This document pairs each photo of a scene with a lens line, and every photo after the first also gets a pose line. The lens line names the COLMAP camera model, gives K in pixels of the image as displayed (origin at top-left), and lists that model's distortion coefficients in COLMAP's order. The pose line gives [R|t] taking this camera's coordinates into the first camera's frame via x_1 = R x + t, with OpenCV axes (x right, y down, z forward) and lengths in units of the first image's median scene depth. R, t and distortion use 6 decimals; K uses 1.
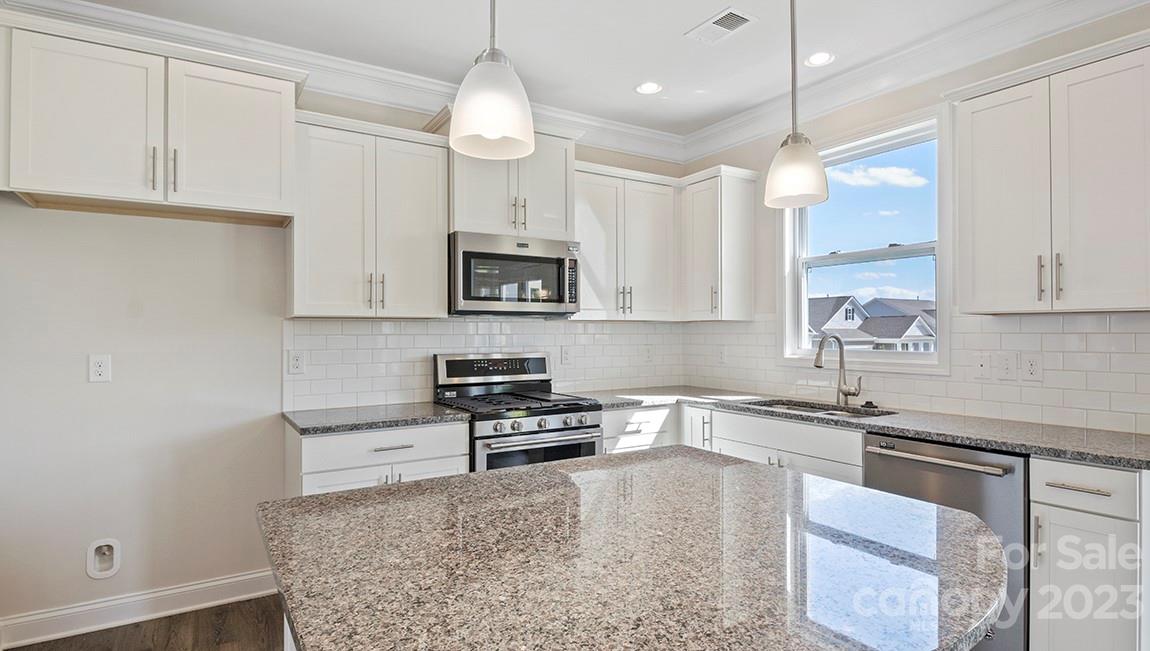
lens RADIAL K [[553.9, 0, 575.0], [0, 553.9, 329.0], [0, 0, 1]] dist [0.046676, -0.001384]
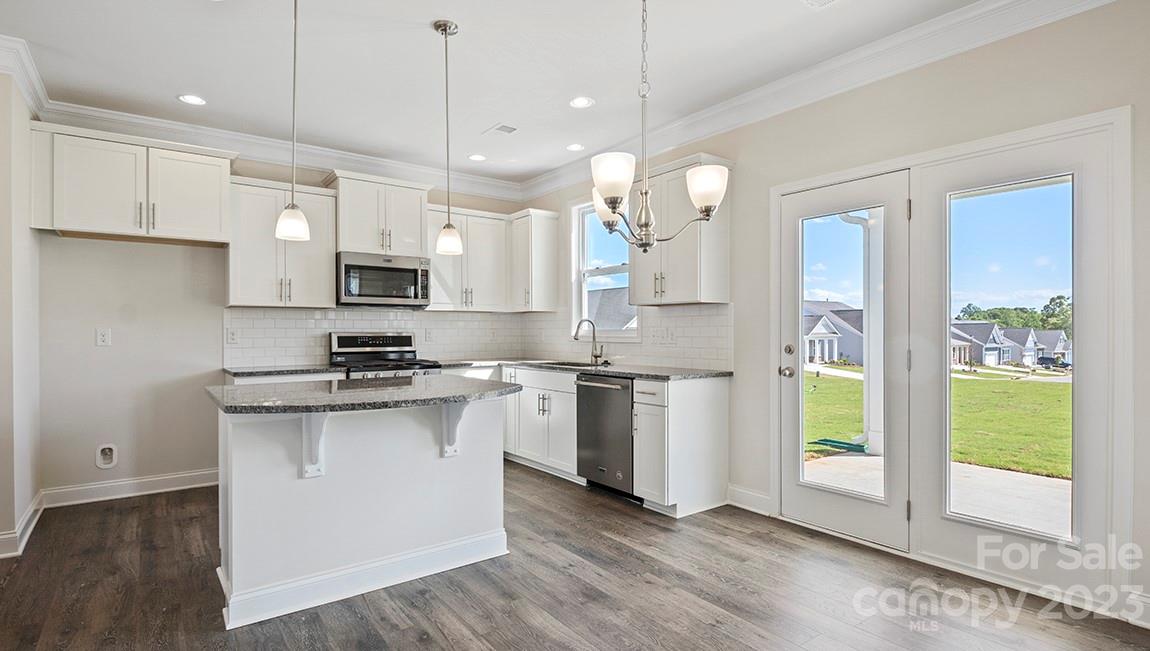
lens RADIAL K [[553.9, 0, 571.7], [0, 553.9, 333.9], [0, 0, 1]] dist [0.046676, -0.001384]
pose [[0.997726, 0.000514, 0.067399, 0.307604], [-0.001096, 0.999962, 0.008611, 0.037399], [-0.067392, -0.008665, 0.997689, -0.567165]]
